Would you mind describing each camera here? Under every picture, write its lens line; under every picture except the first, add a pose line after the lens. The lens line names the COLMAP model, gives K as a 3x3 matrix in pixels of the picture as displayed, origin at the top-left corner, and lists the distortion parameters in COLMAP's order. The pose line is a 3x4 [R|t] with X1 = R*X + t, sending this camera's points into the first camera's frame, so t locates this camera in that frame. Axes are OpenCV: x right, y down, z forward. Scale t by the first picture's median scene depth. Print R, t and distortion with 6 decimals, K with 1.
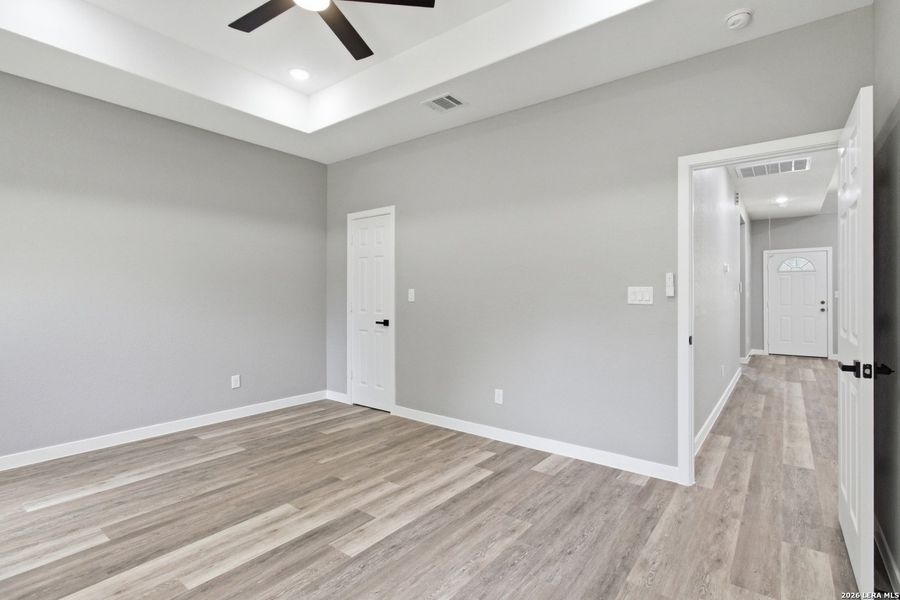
lens RADIAL K [[426.6, 0, 465.5], [0, 426.6, 295.8], [0, 0, 1]] dist [-0.002008, 0.000097]
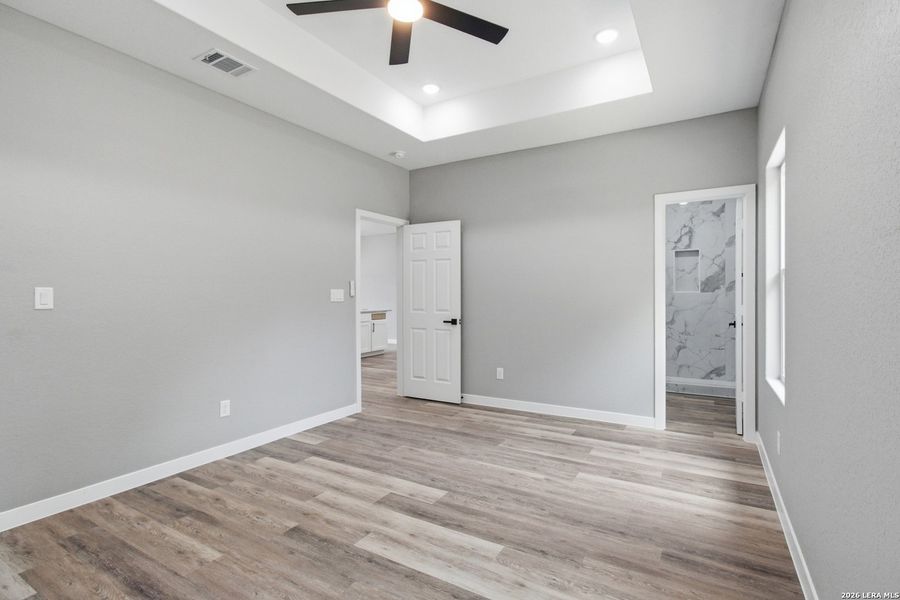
lens RADIAL K [[426.6, 0, 465.5], [0, 426.6, 295.8], [0, 0, 1]] dist [-0.002008, 0.000097]
pose [[-0.117833, -0.004352, 0.993024, -1.061942], [0.004026, 0.999980, 0.004861, -0.004546], [-0.993025, 0.004571, -0.117813, 0.731907]]
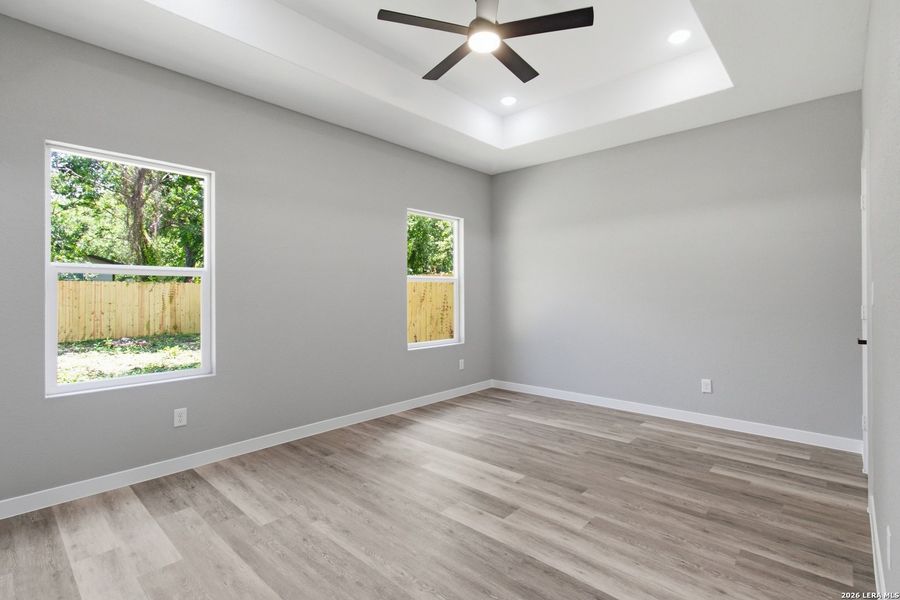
lens RADIAL K [[426.6, 0, 465.5], [0, 426.6, 295.8], [0, 0, 1]] dist [-0.002008, 0.000097]
pose [[-0.085335, 0.003448, -0.996346, 0.610182], [0.002300, 0.999992, 0.003264, 0.000985], [0.996350, -0.002013, -0.085343, 0.781991]]
